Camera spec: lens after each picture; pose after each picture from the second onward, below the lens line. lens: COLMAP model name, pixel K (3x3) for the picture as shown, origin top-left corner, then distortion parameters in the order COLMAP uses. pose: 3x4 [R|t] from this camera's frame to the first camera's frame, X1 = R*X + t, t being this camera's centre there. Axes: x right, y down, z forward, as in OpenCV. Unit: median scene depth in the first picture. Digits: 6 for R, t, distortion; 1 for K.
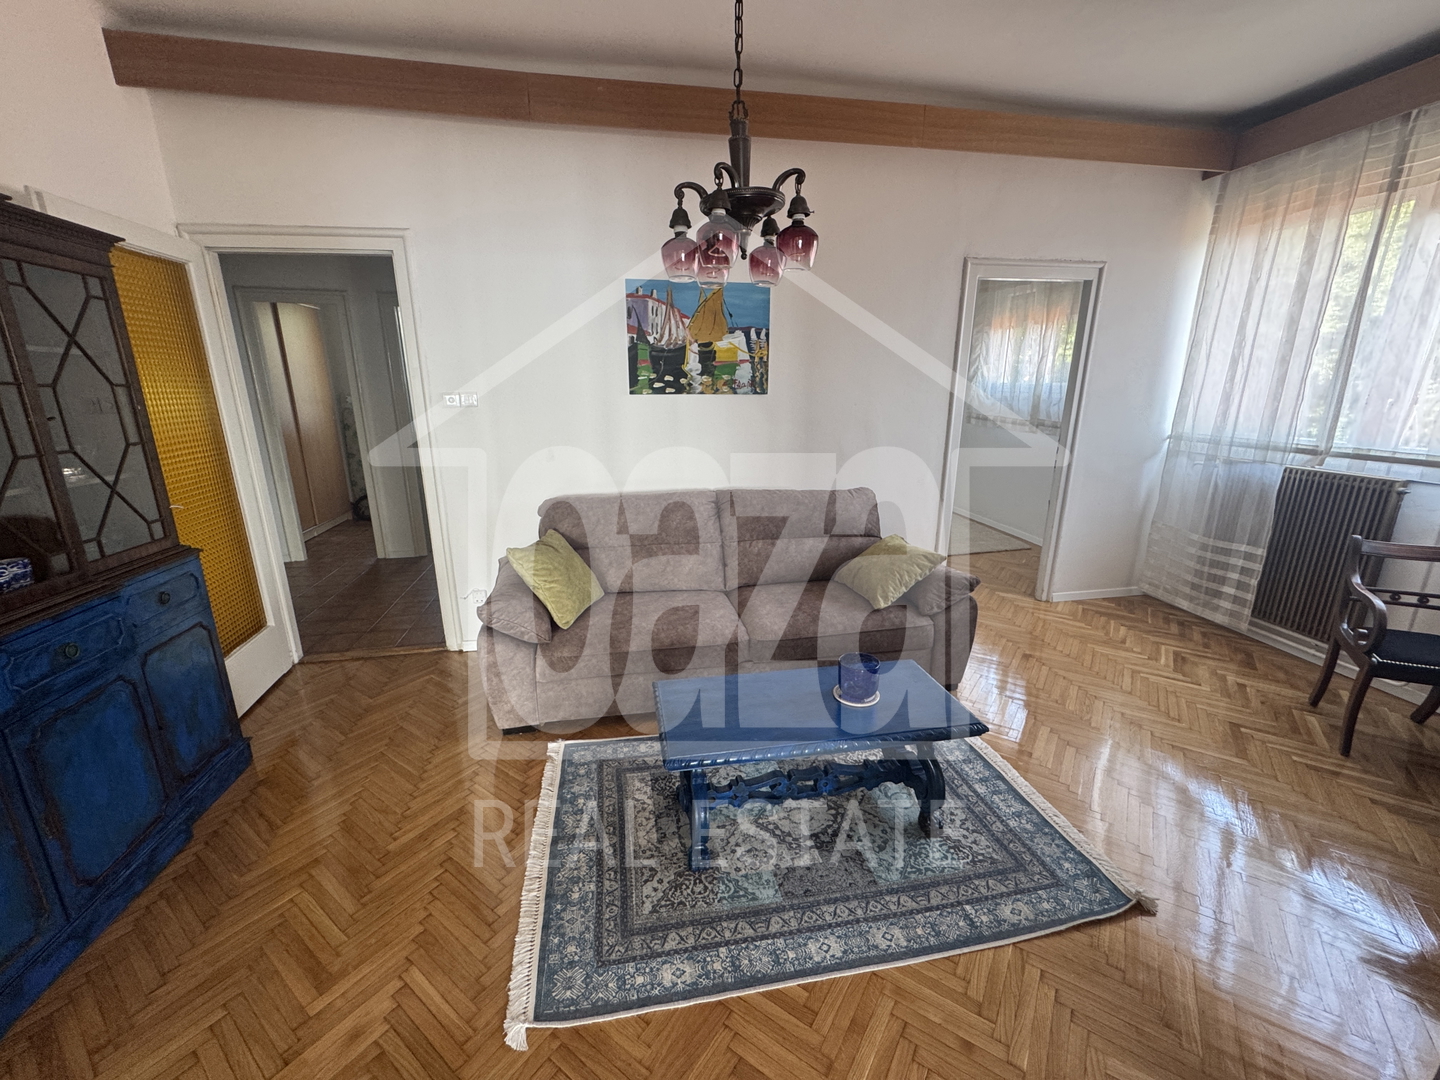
lens RADIAL K [[577.0, 0, 723.0], [0, 577.0, 535.7], [0, 0, 1]] dist [-0.002478, 0.000070]
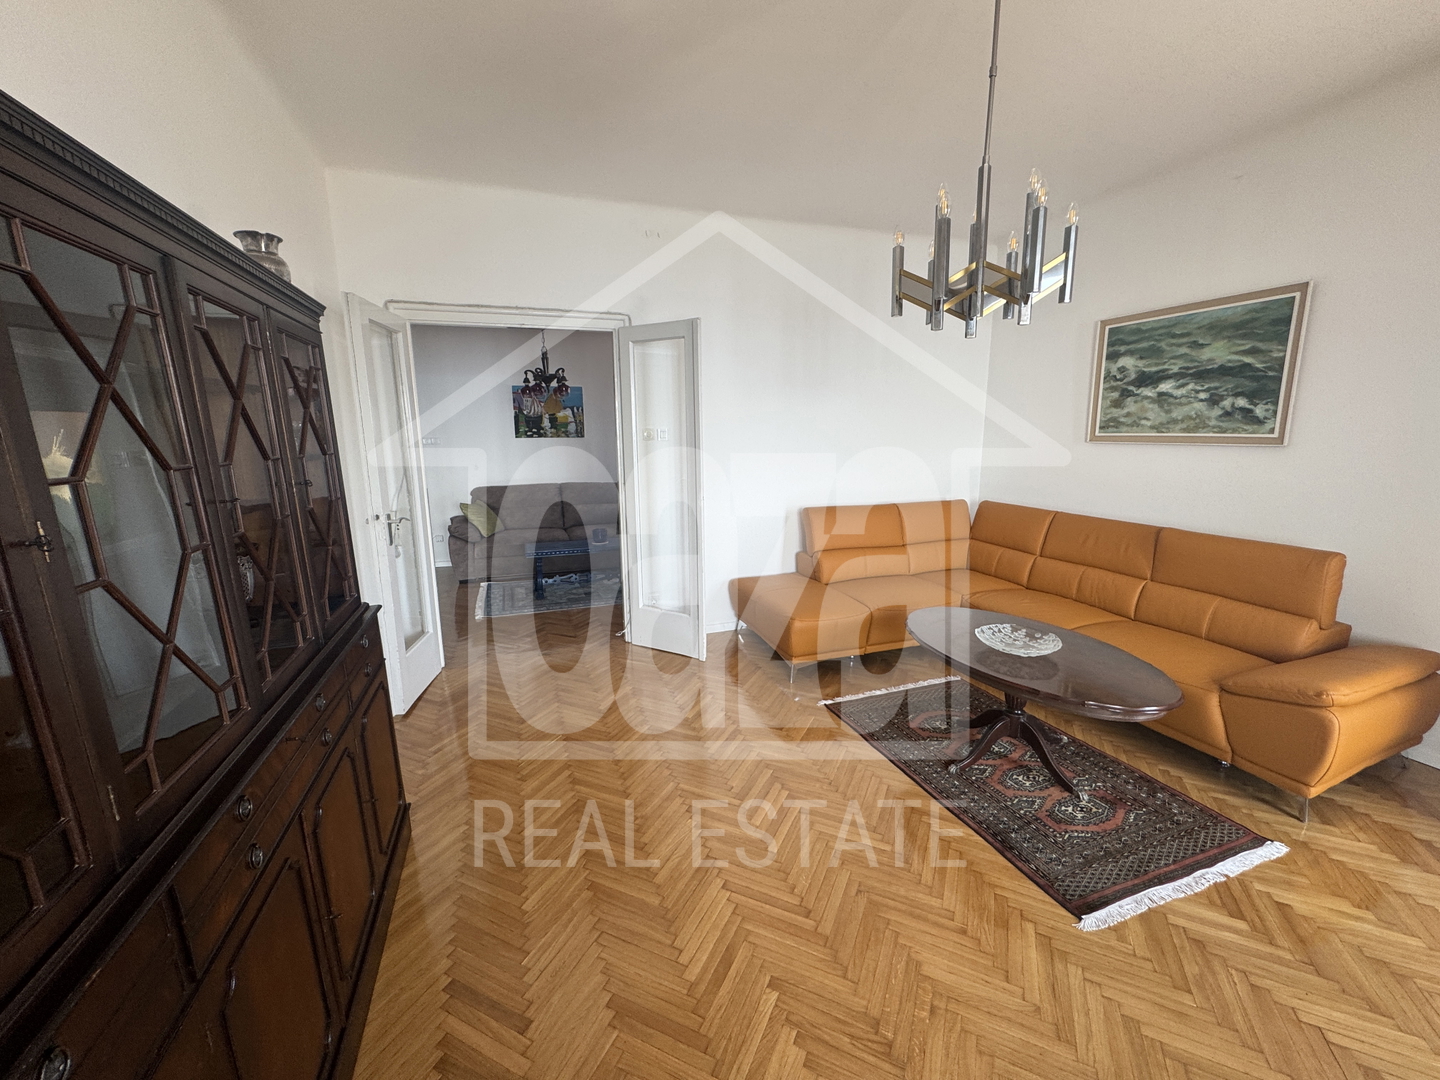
lens RADIAL K [[577.0, 0, 723.0], [0, 577.0, 535.7], [0, 0, 1]] dist [-0.002478, 0.000070]
pose [[0.987356, -0.033158, 0.155011, 0.559669], [0.045600, 0.995956, -0.077412, 0.695993], [-0.151818, 0.083502, 0.984875, -2.613219]]
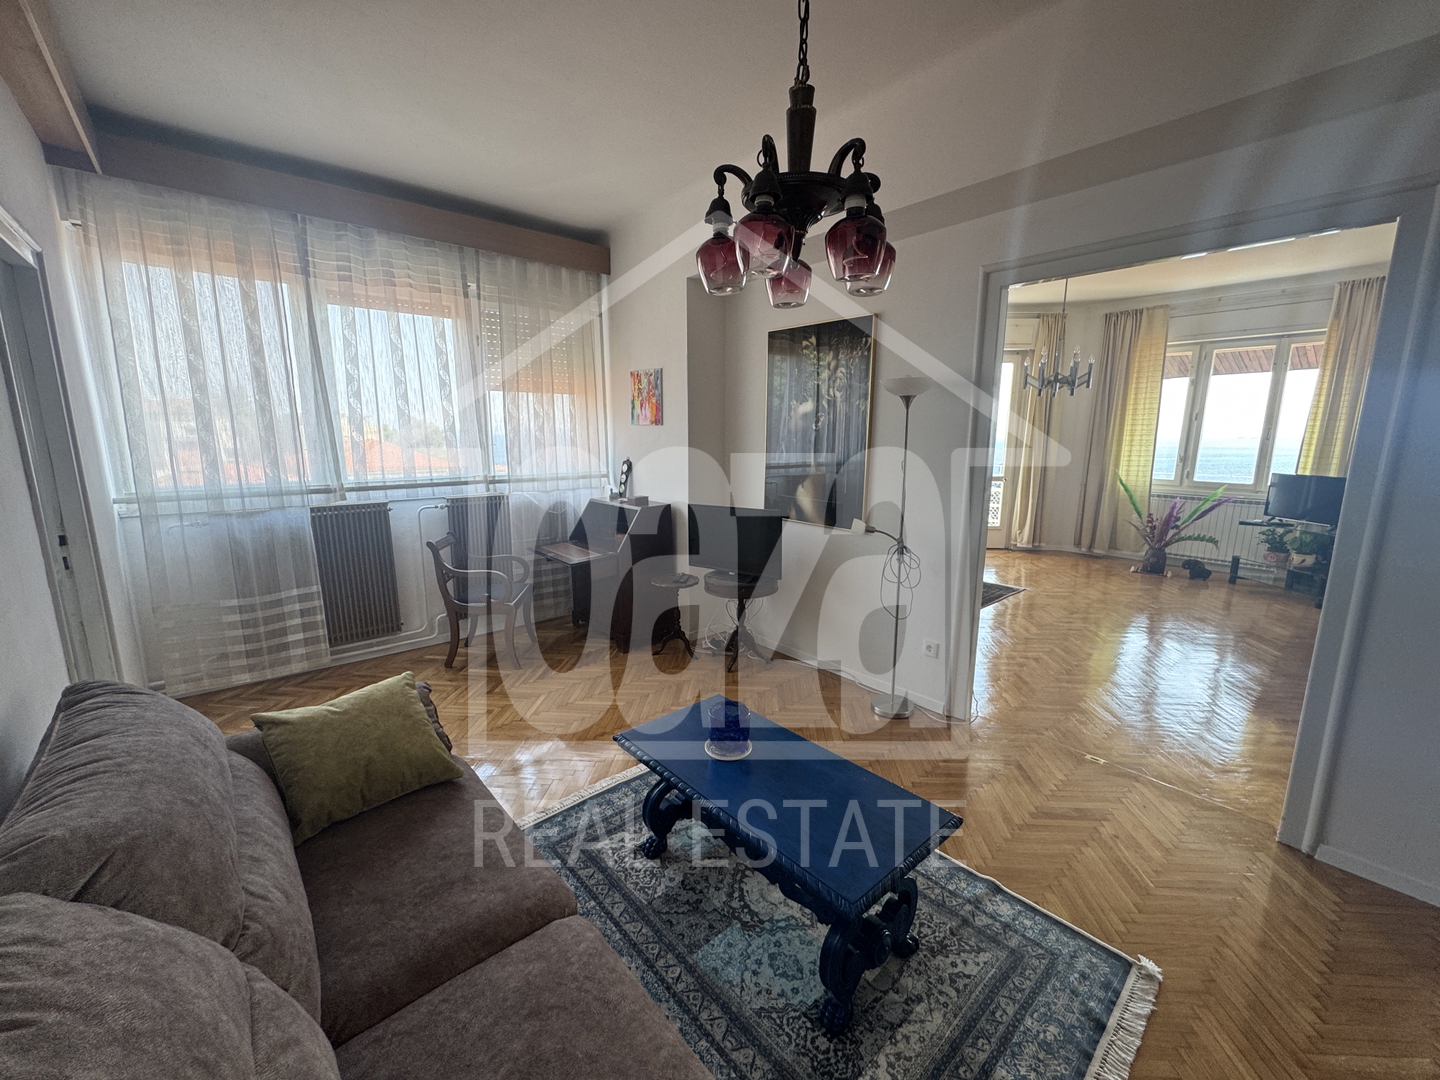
lens RADIAL K [[577.0, 0, 723.0], [0, 577.0, 535.7], [0, 0, 1]] dist [-0.002478, 0.000070]
pose [[-0.501113, -0.151362, 0.852042, -0.320987], [0.225127, 0.927883, 0.297239, -0.204631], [-0.835586, 0.340768, -0.430898, 0.786615]]
